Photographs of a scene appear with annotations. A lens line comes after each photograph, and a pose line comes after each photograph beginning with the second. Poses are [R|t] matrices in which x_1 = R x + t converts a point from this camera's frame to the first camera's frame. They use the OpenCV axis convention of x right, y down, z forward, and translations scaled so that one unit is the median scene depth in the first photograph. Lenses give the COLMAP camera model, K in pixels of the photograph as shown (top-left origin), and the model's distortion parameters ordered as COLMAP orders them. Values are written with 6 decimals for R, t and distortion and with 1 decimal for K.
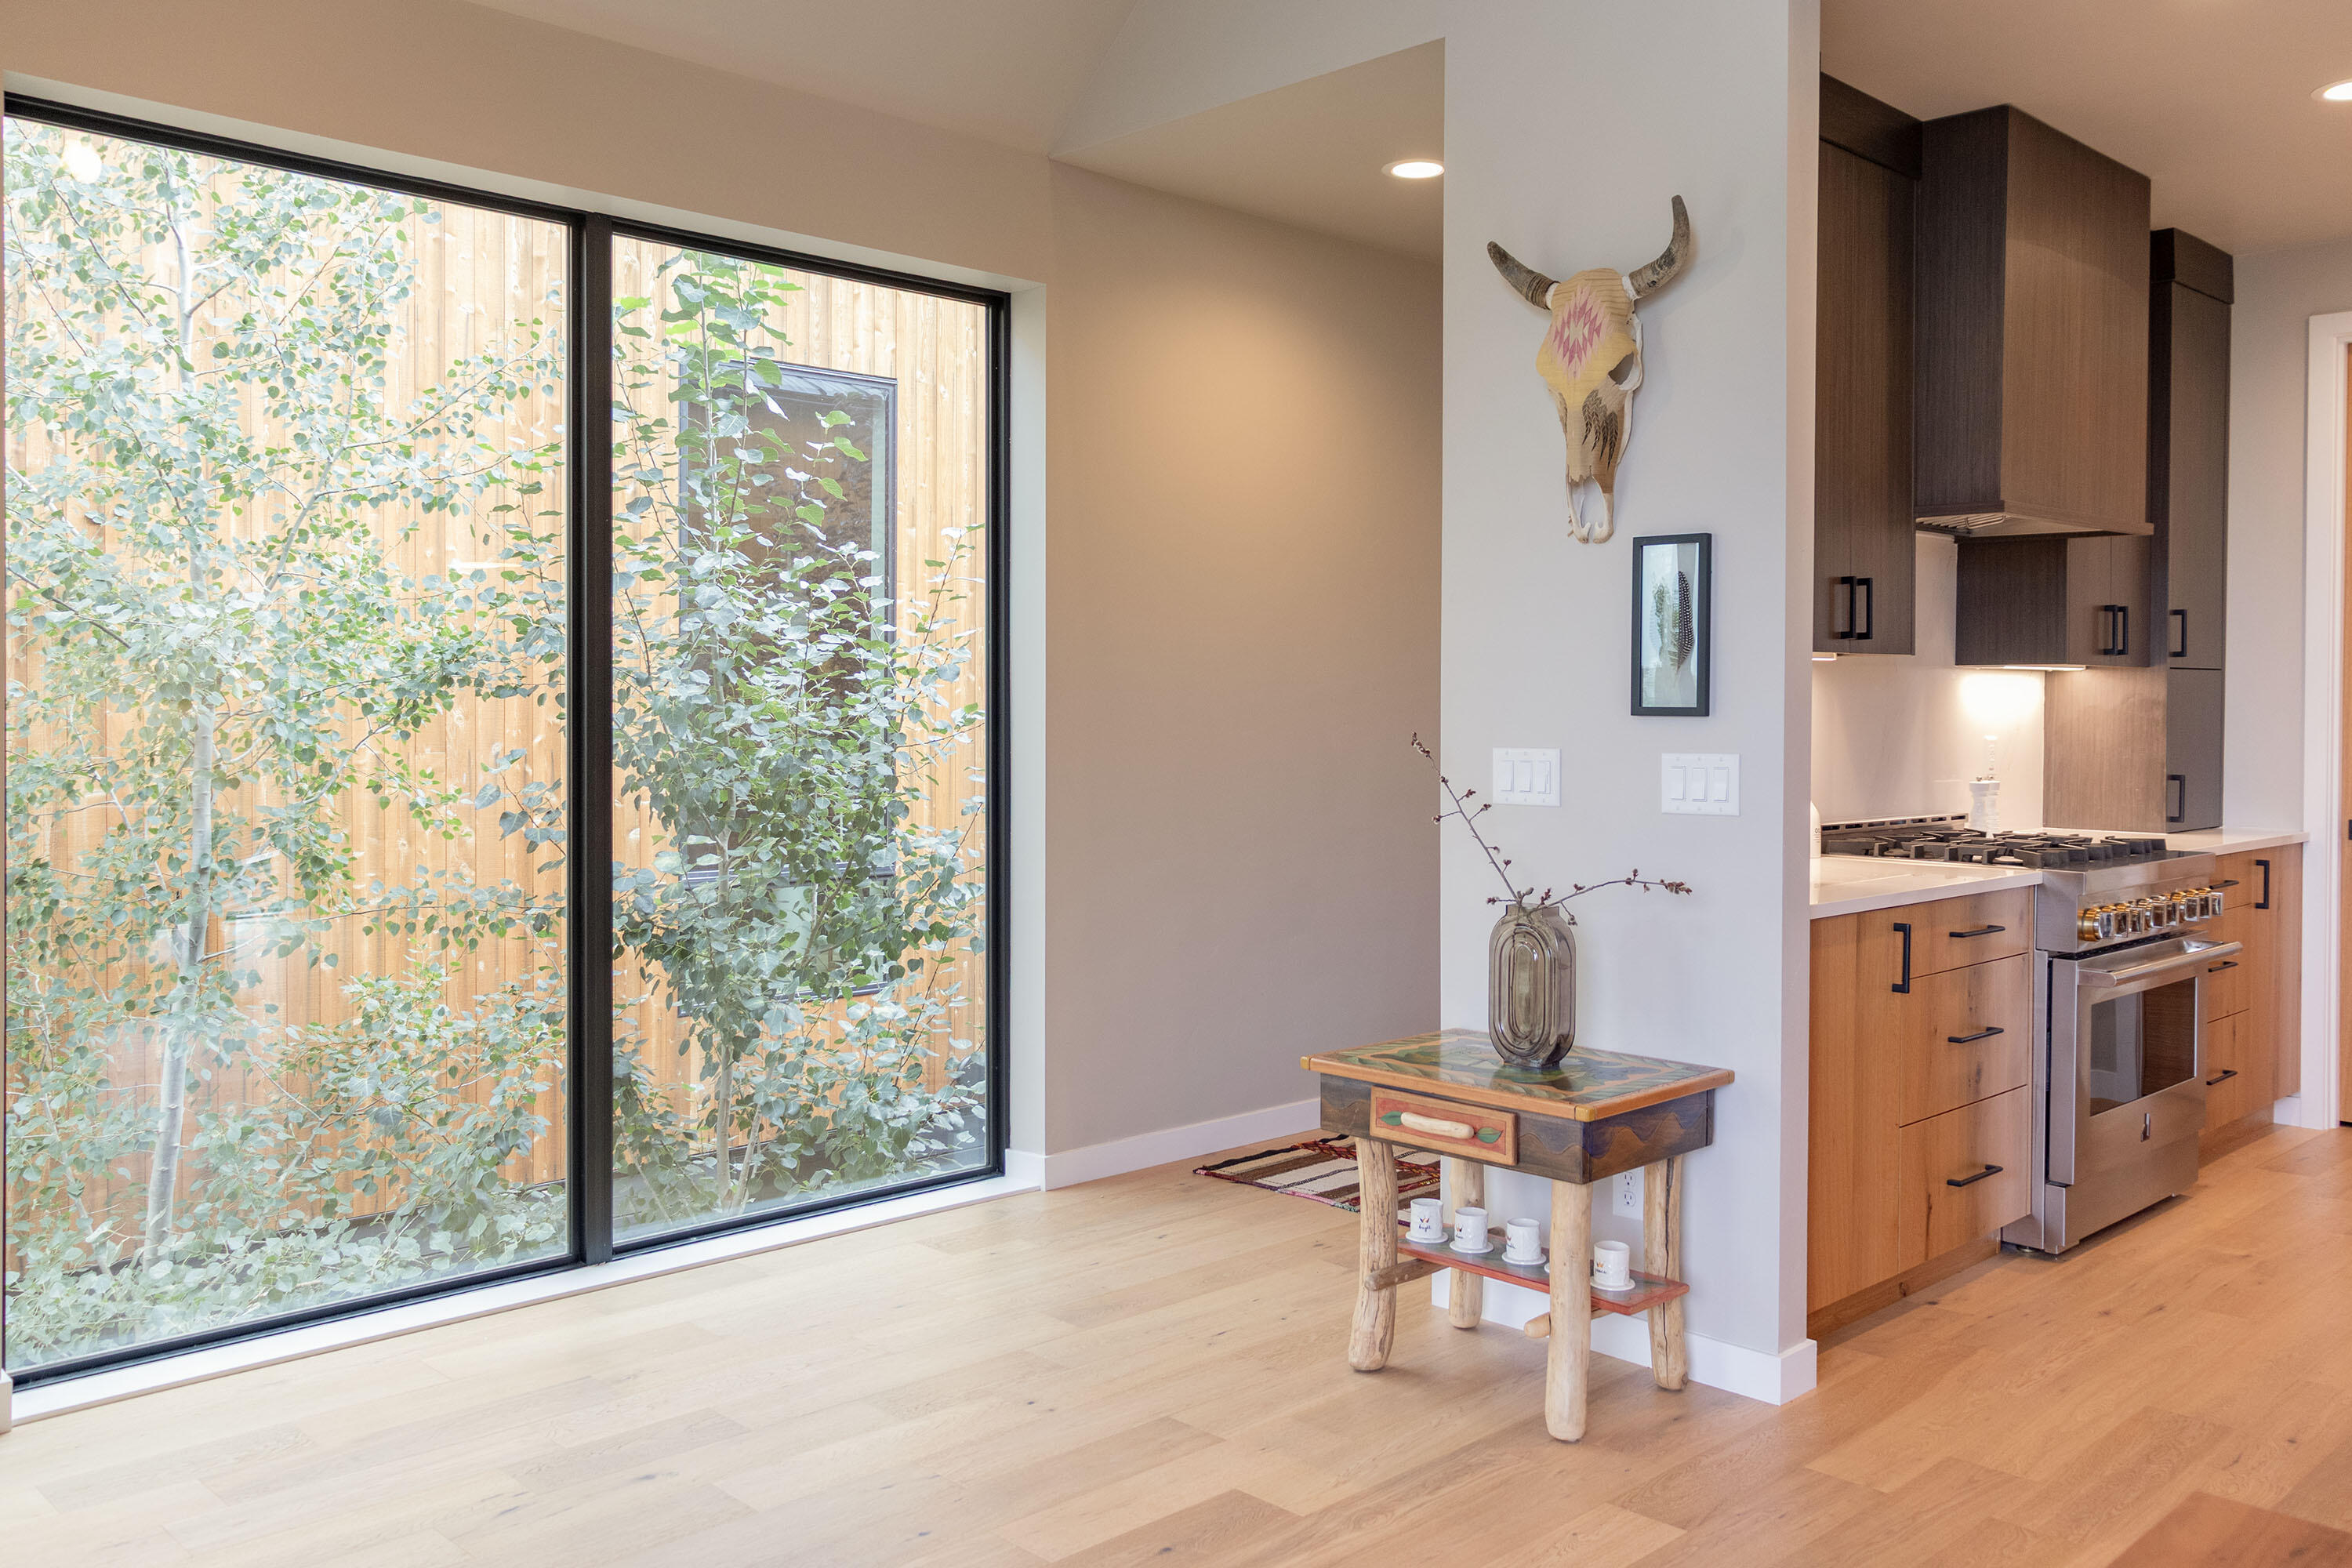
lens RADIAL K [[1899.3, 0, 1170.6], [0, 1899.3, 731.3], [0, 0, 1]] dist [0.002132, 0.000322]
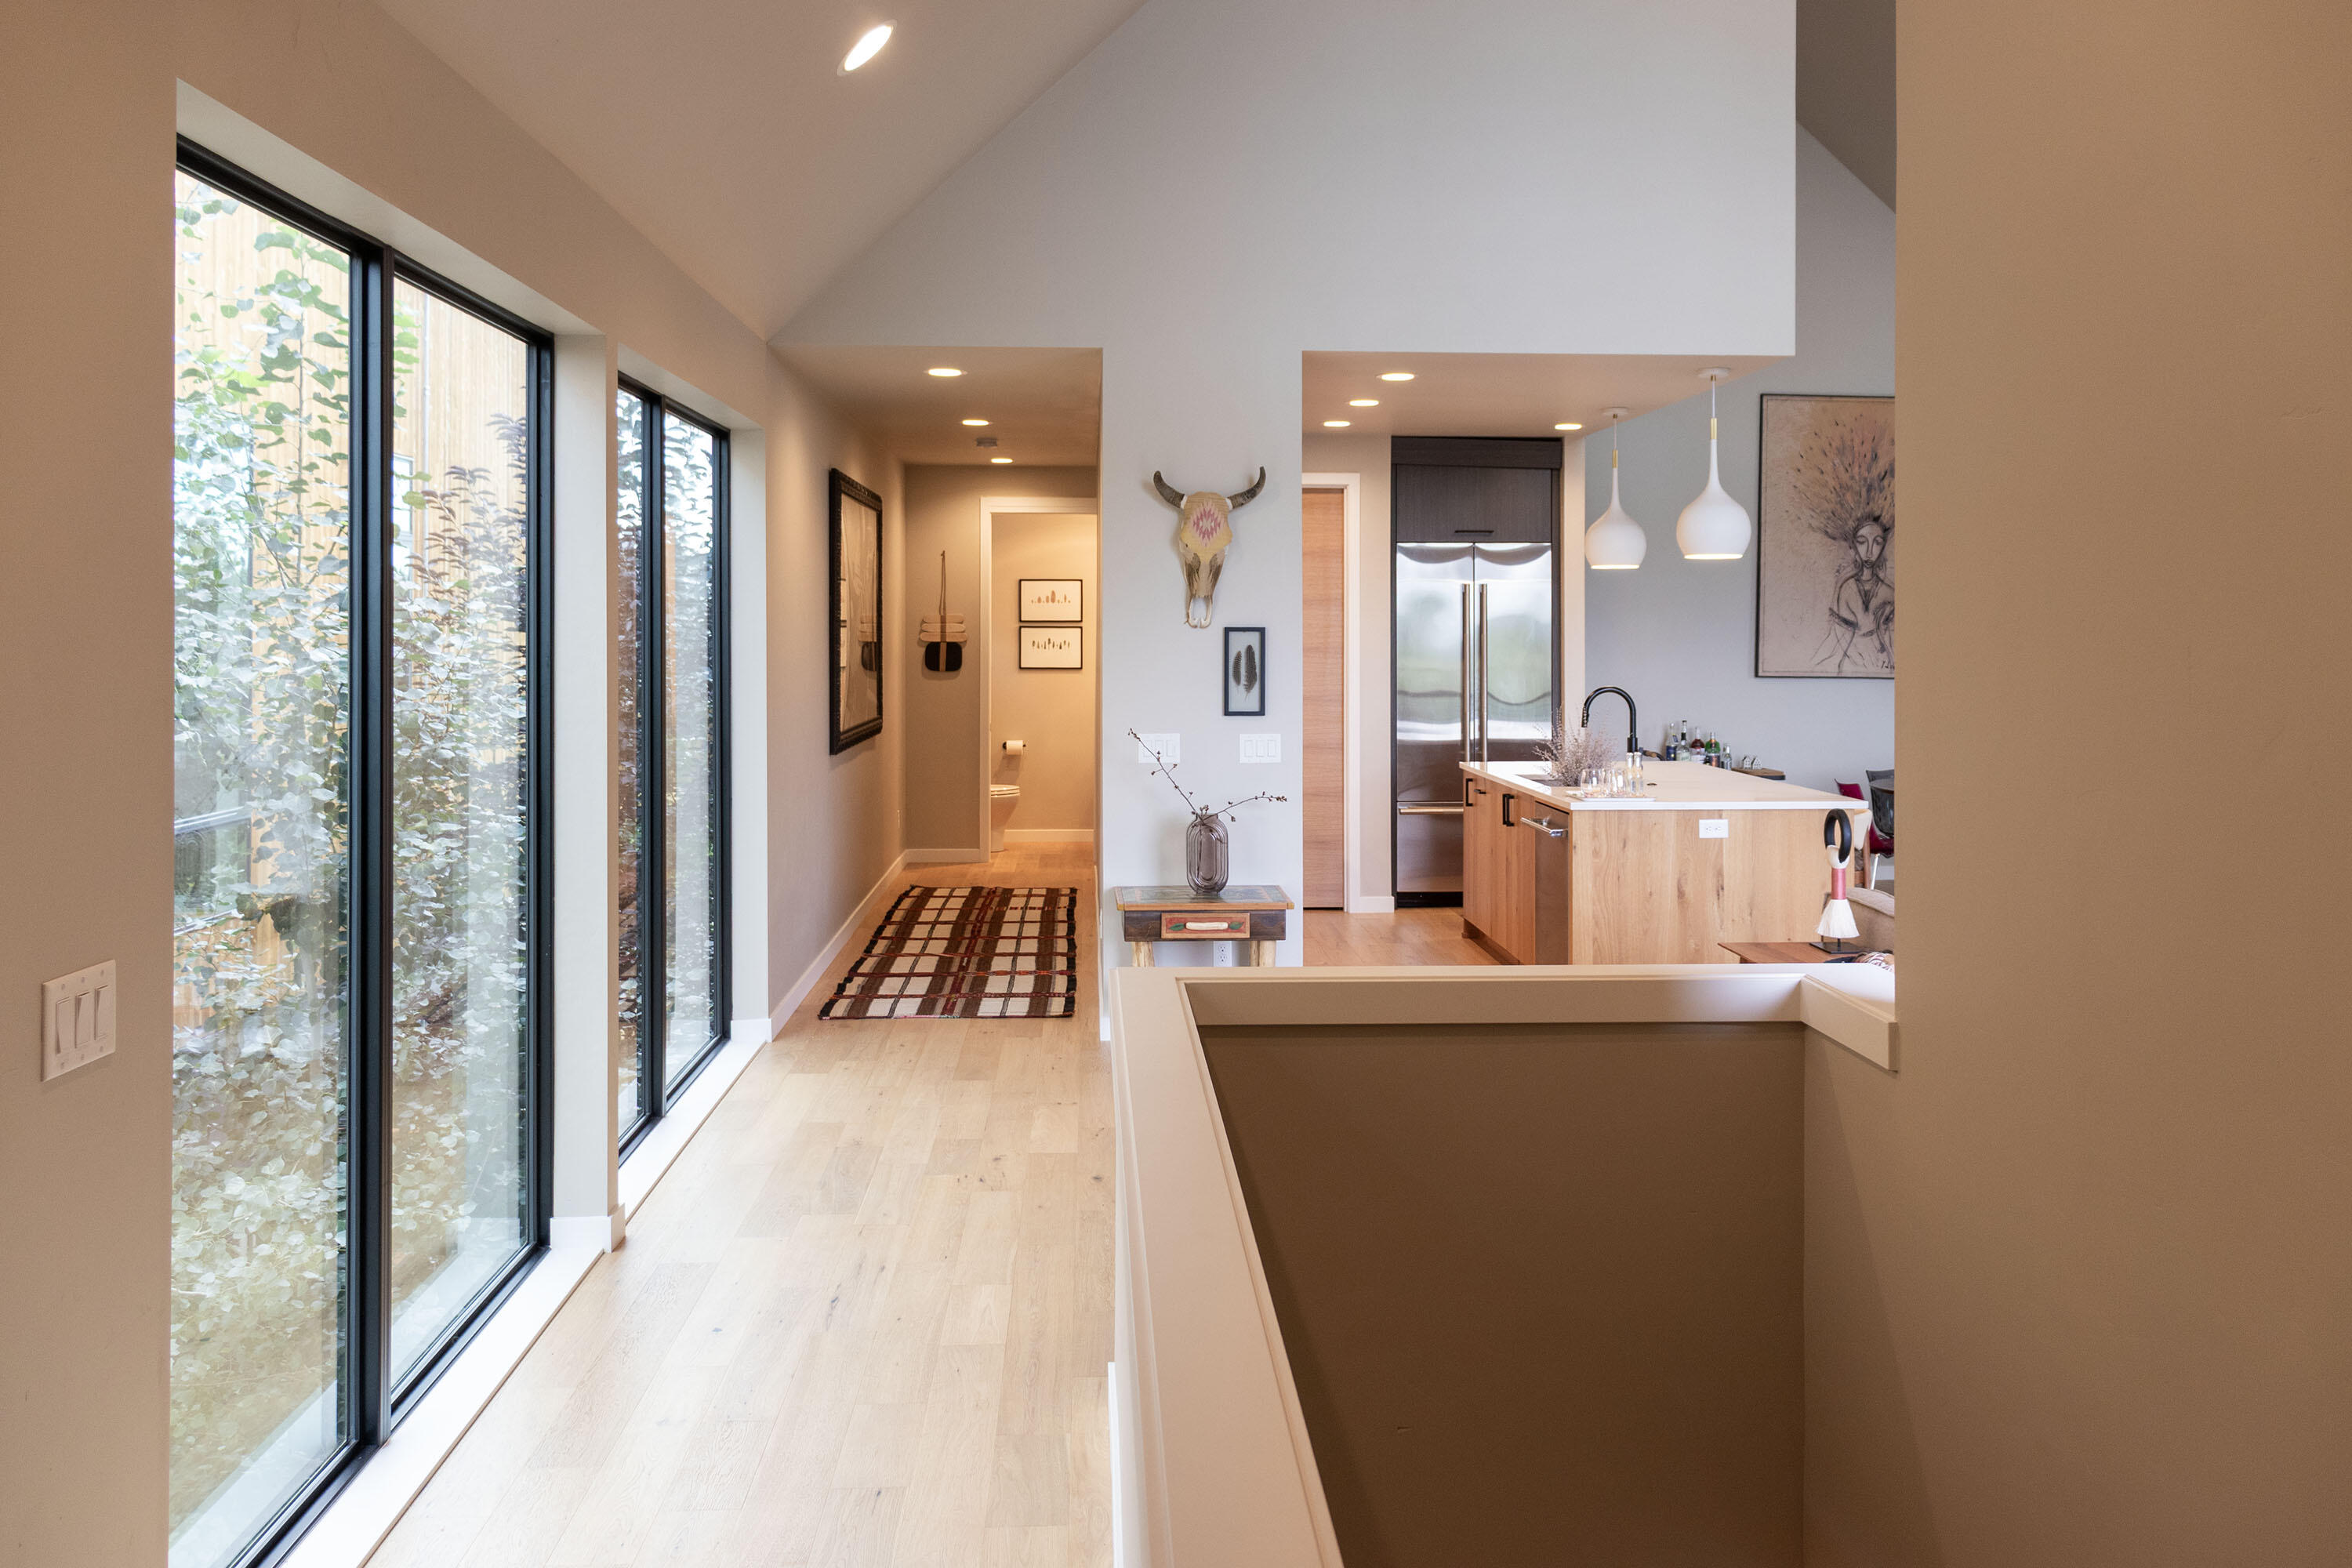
lens RADIAL K [[1921.7, 0, 1171.1], [0, 1921.7, 628.7], [0, 0, 1]] dist [-0.015919, -0.001409]
pose [[0.666868, -0.002655, 0.745171, -1.058666], [0.014559, 0.999849, -0.009466, -0.066370], [-0.745034, 0.017162, 0.666806, -0.251443]]
